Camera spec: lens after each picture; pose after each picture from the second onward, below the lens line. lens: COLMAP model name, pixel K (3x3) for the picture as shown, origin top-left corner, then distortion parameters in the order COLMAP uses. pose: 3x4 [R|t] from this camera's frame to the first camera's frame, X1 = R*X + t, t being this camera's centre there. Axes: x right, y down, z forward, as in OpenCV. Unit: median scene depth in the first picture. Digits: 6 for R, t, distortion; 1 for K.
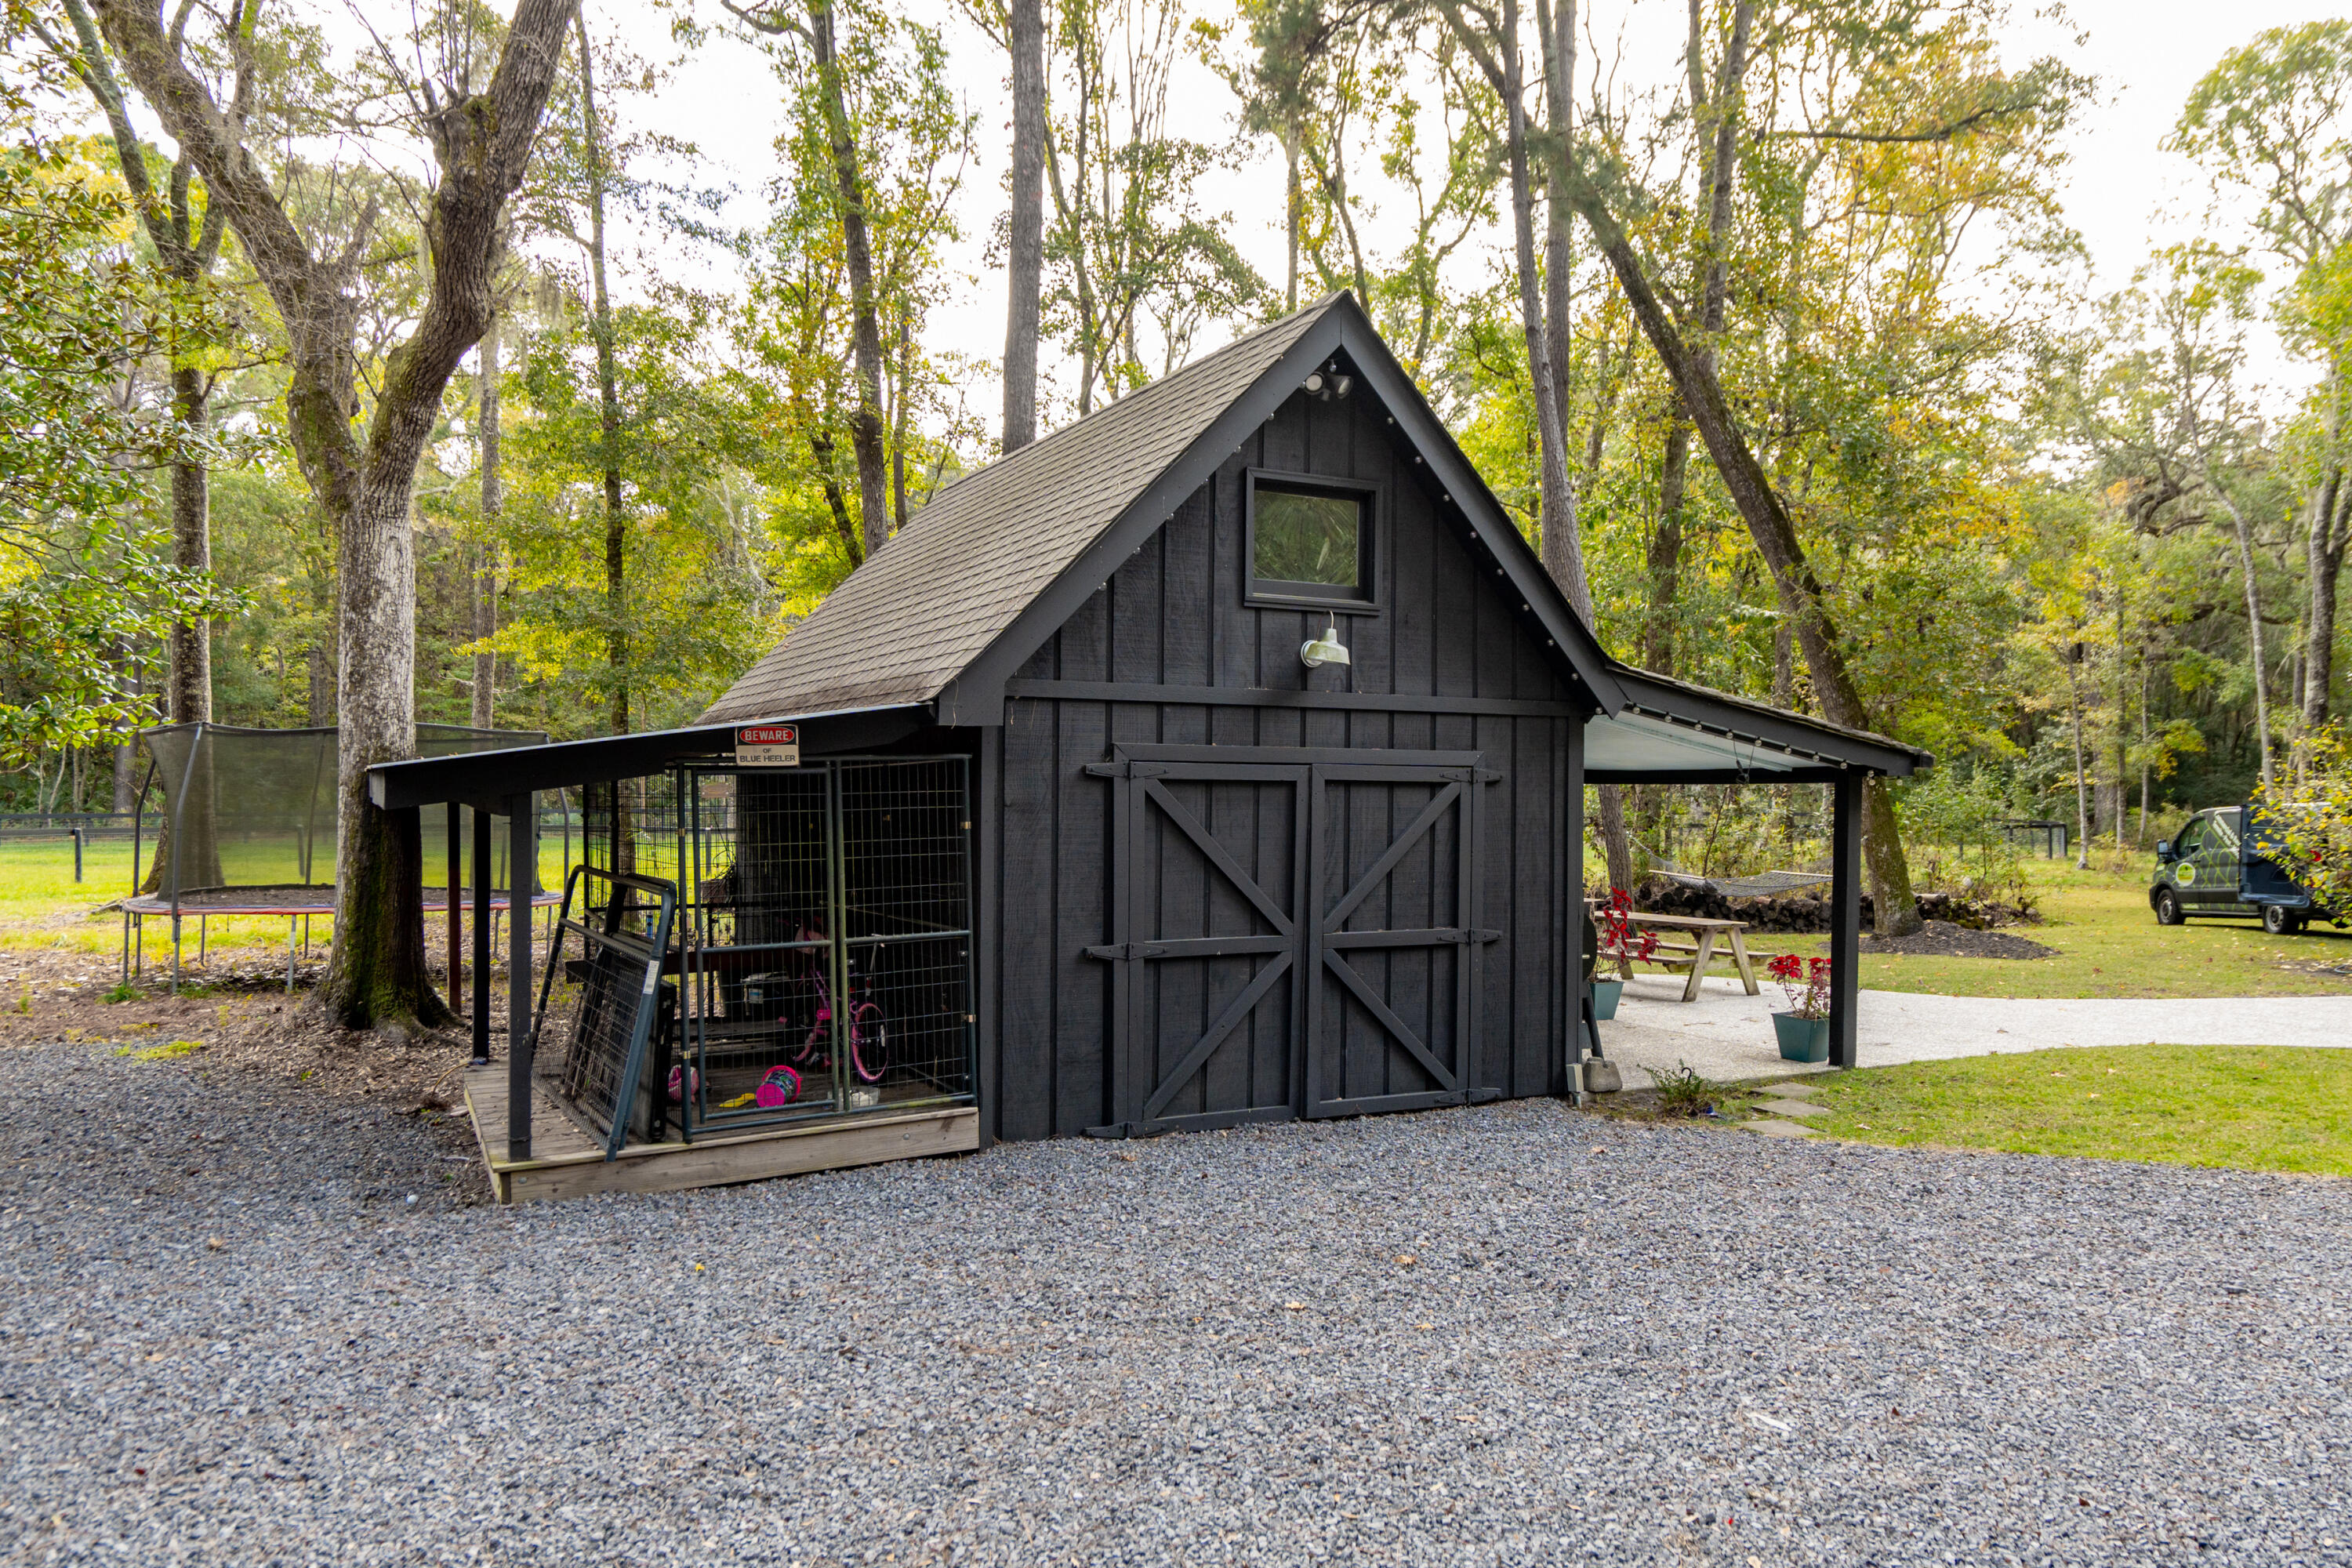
lens RADIAL K [[1409.8, 0, 1176.0], [0, 1409.8, 784.0], [0, 0, 1]] dist [0.001444, 0.000165]
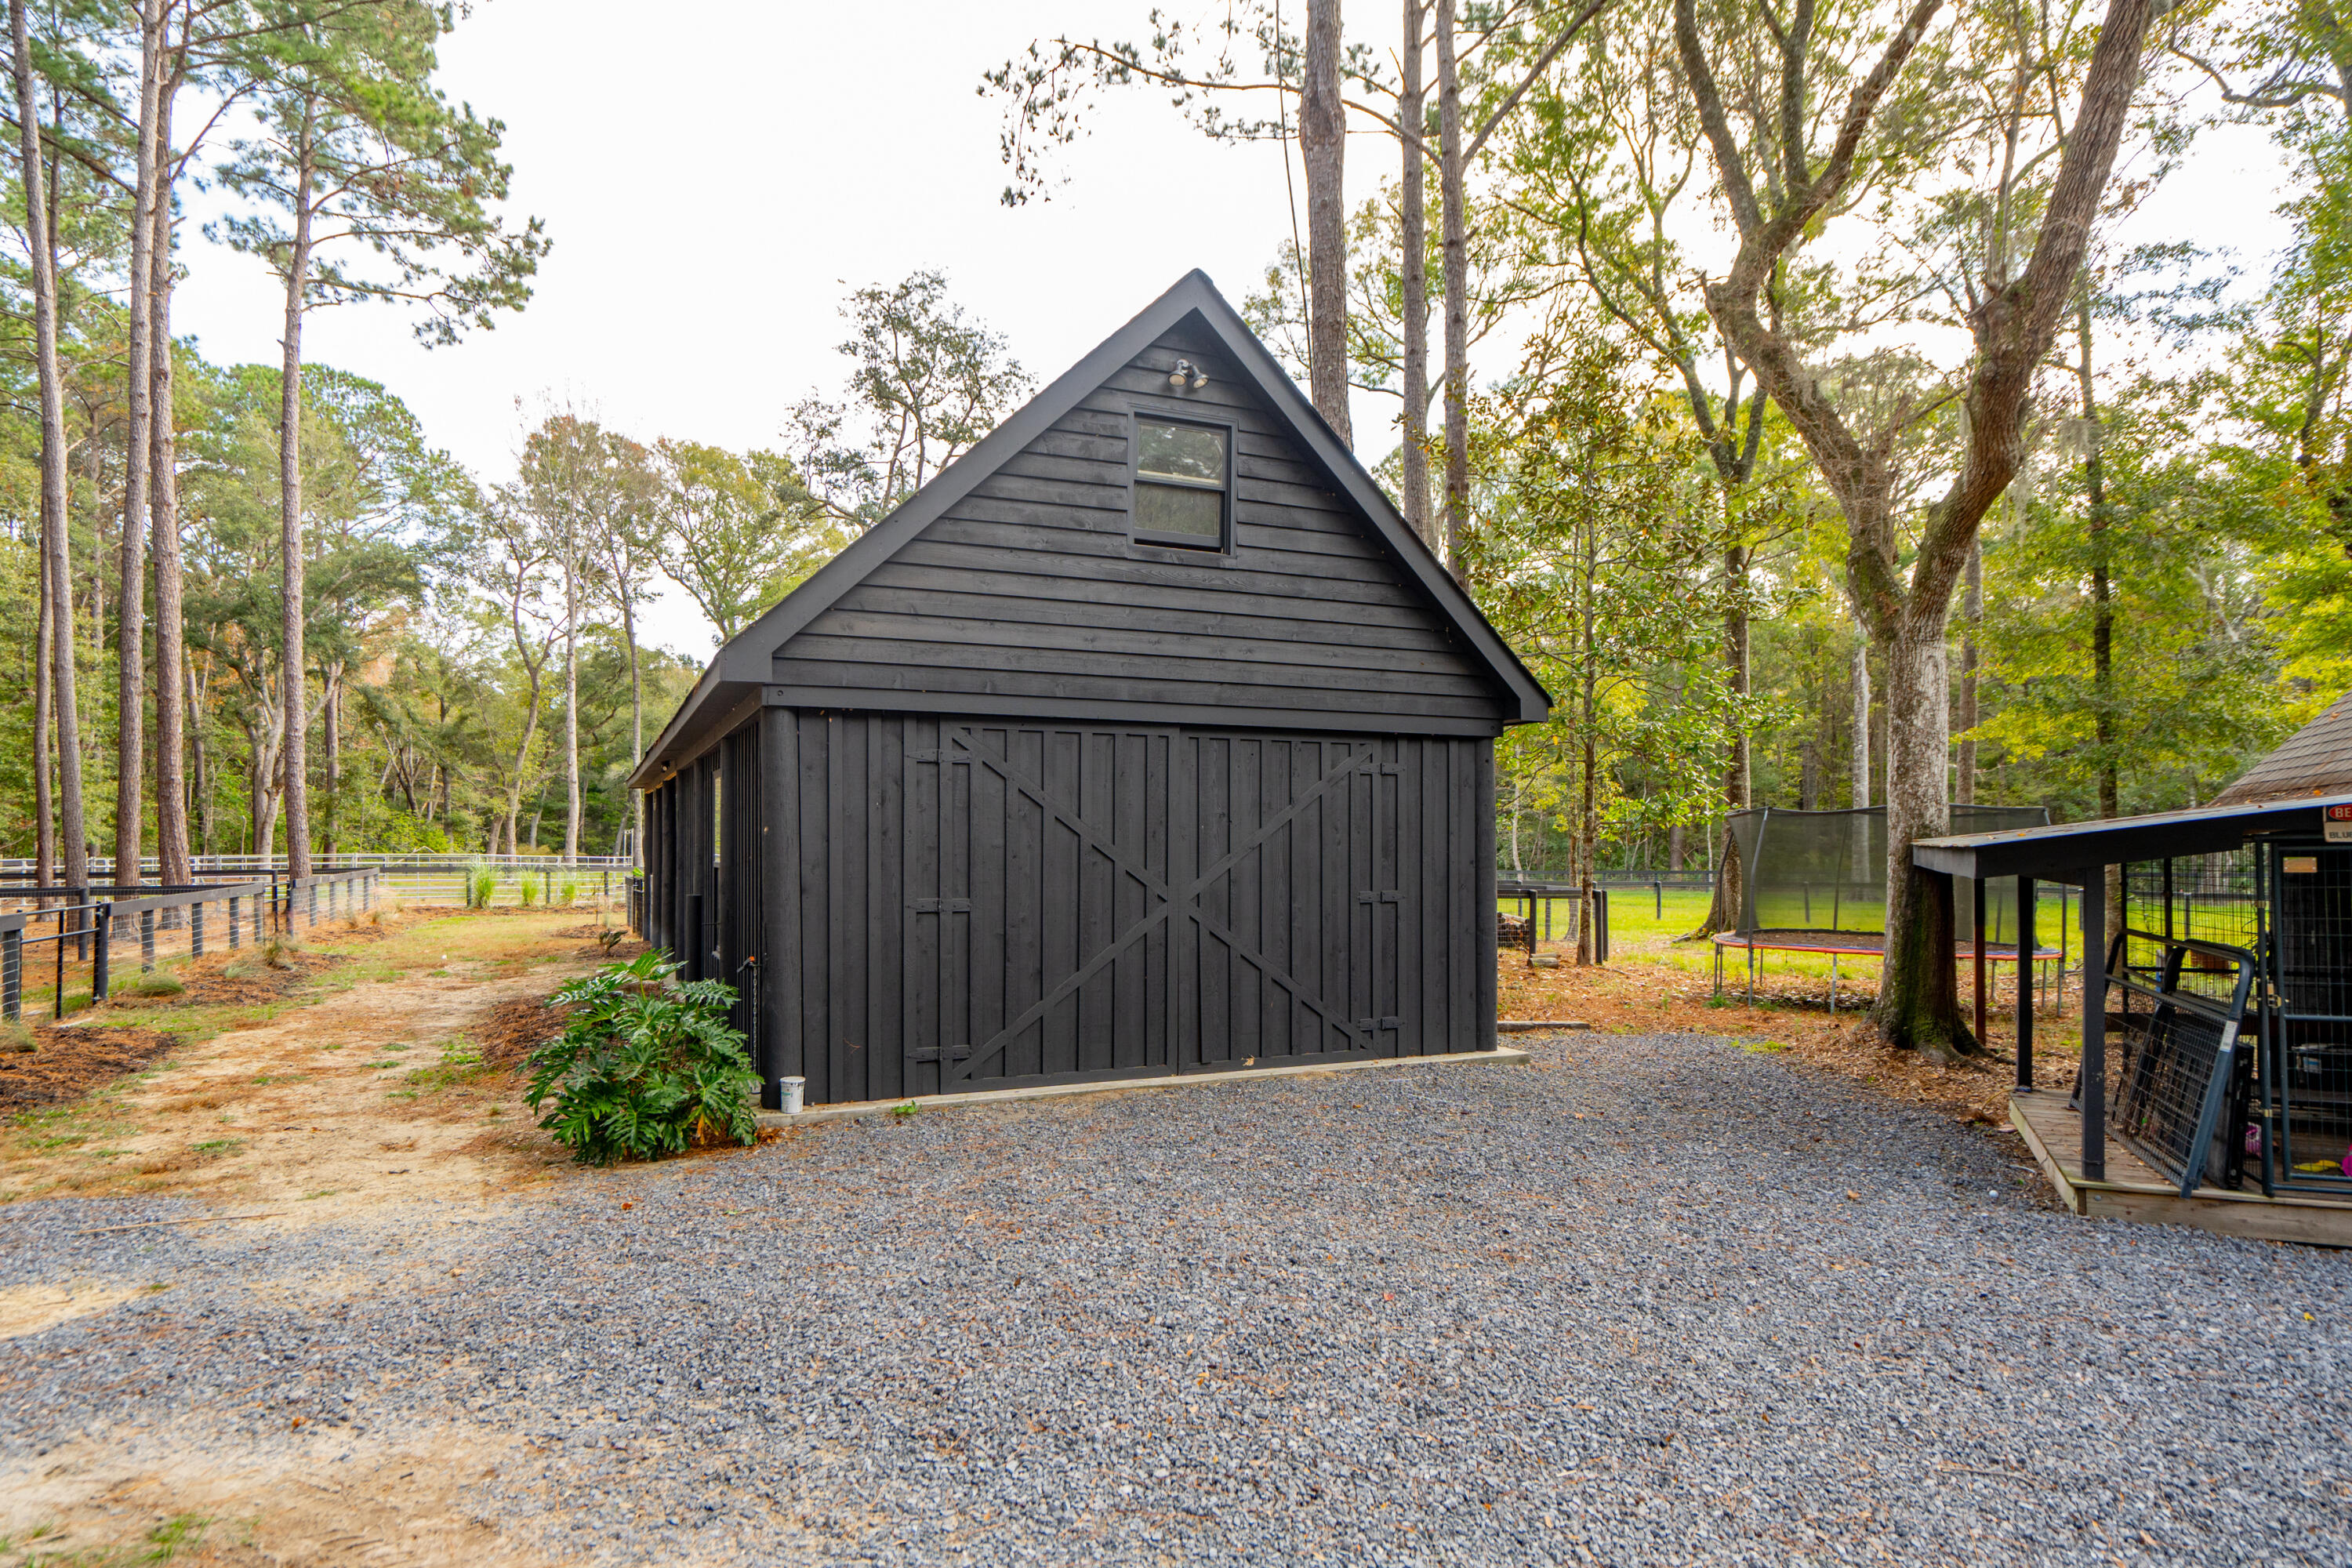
lens RADIAL K [[1265.4, 0, 1175.5], [0, 1265.4, 821.4], [0, 0, 1]] dist [0.000053, 0.000484]
pose [[0.625442, -0.013653, -0.780151, -0.104231], [0.005840, 0.999901, -0.012816, -0.019050], [0.780249, 0.003460, 0.625459, -0.221477]]
